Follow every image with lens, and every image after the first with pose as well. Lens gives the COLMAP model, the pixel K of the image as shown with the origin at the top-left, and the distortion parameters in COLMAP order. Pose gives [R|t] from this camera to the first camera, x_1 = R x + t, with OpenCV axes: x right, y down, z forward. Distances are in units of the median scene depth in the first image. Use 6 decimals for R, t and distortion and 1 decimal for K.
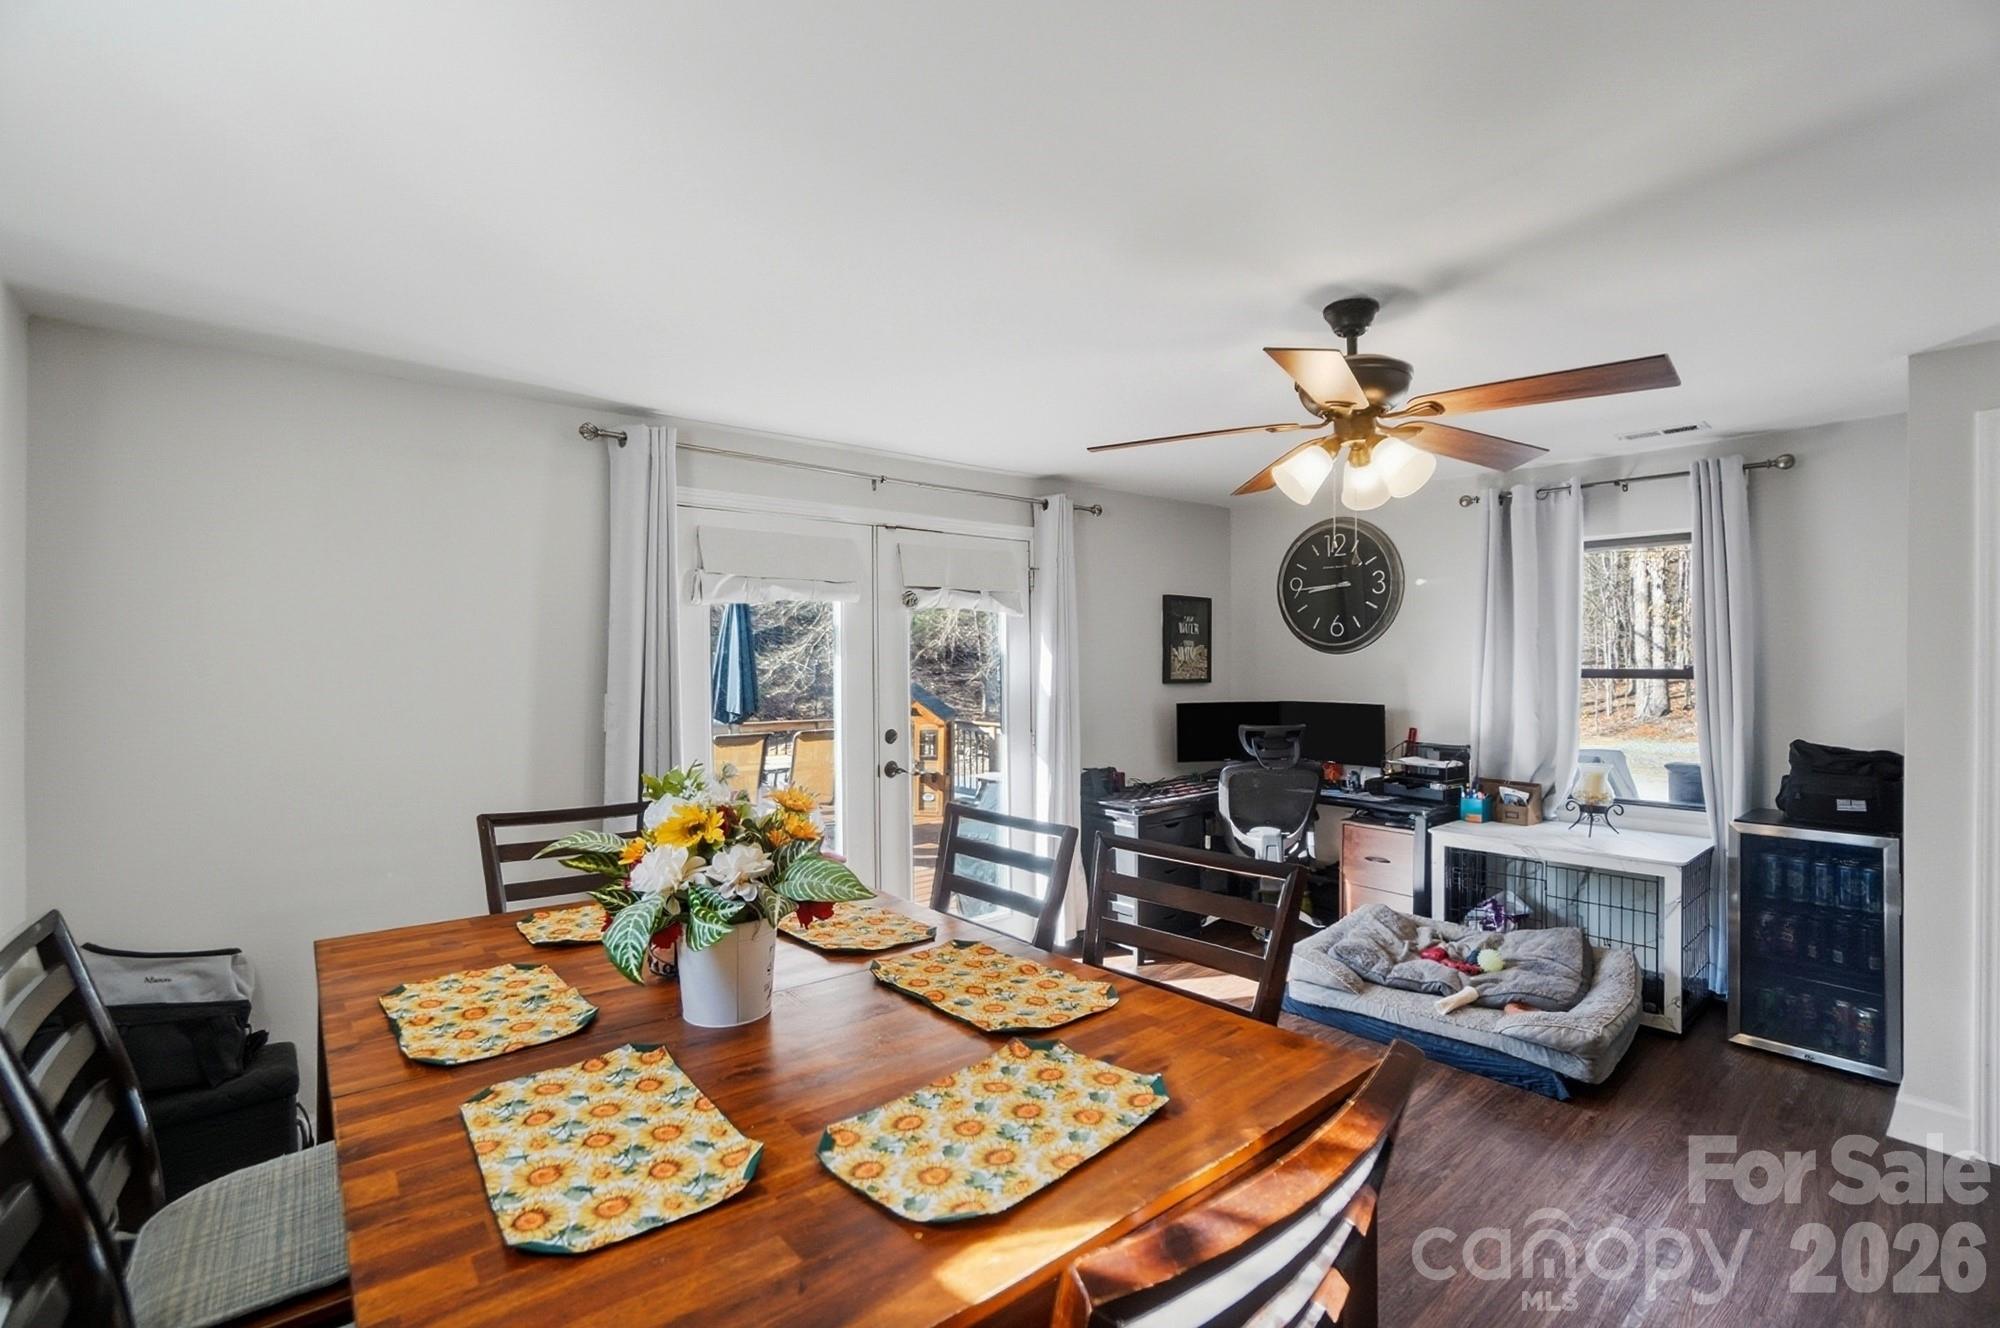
lens RADIAL K [[896.5, 0, 995.5], [0, 896.5, 632.7], [0, 0, 1]] dist [-0.063400, 0.020910]
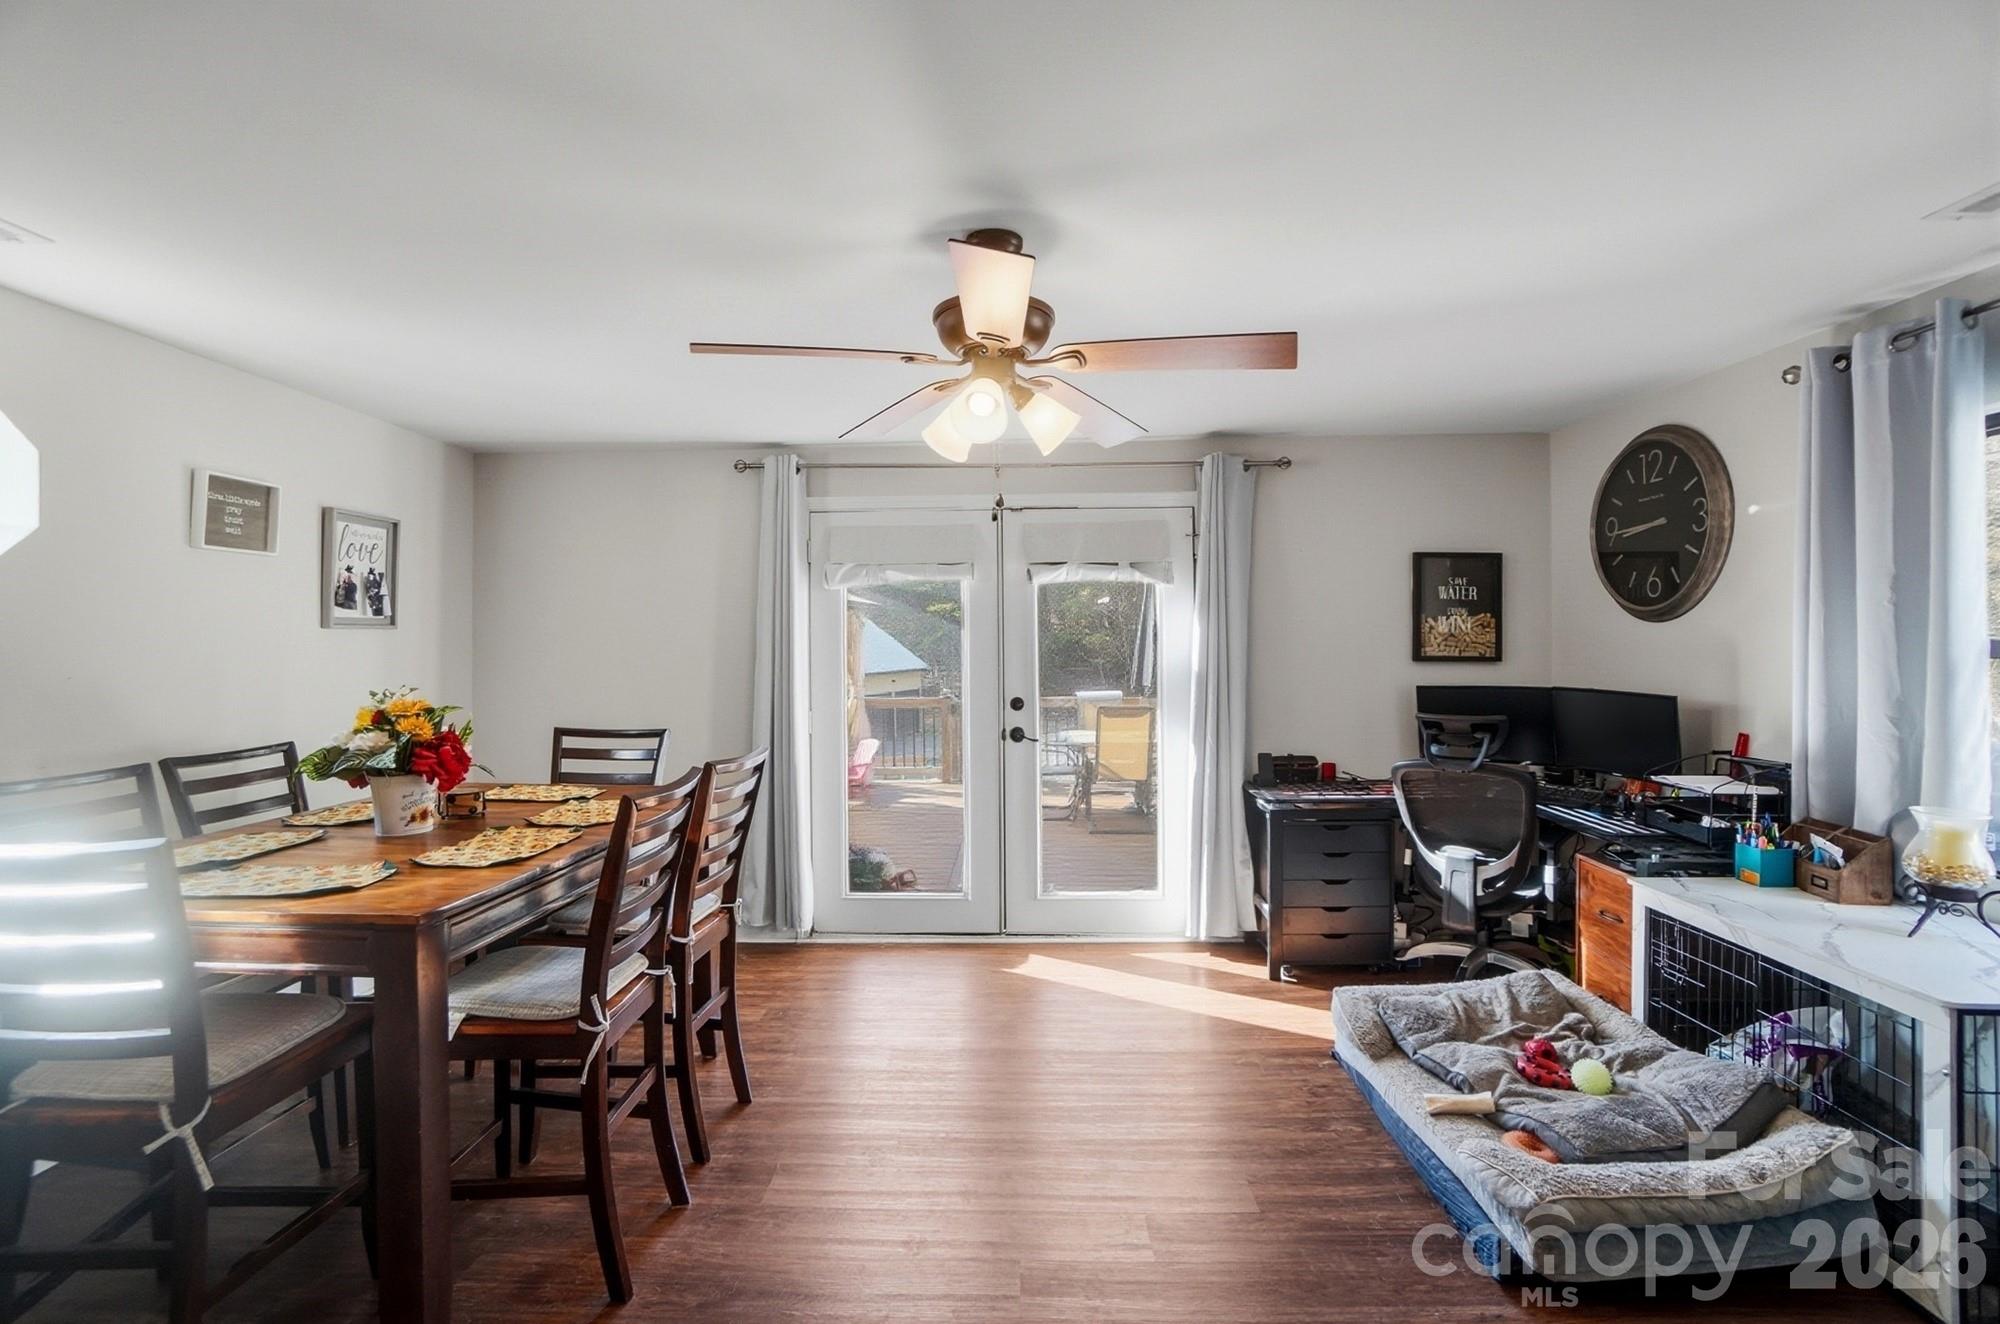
lens RADIAL K [[896.5, 0, 995.5], [0, 896.5, 630.7], [0, 0, 1]] dist [-0.063400, 0.020910]
pose [[0.741919, -0.008681, -0.670434, 0.546891], [0.020692, 0.999736, 0.009953, 0.015429], [0.670171, -0.021256, 0.741903, 0.172319]]
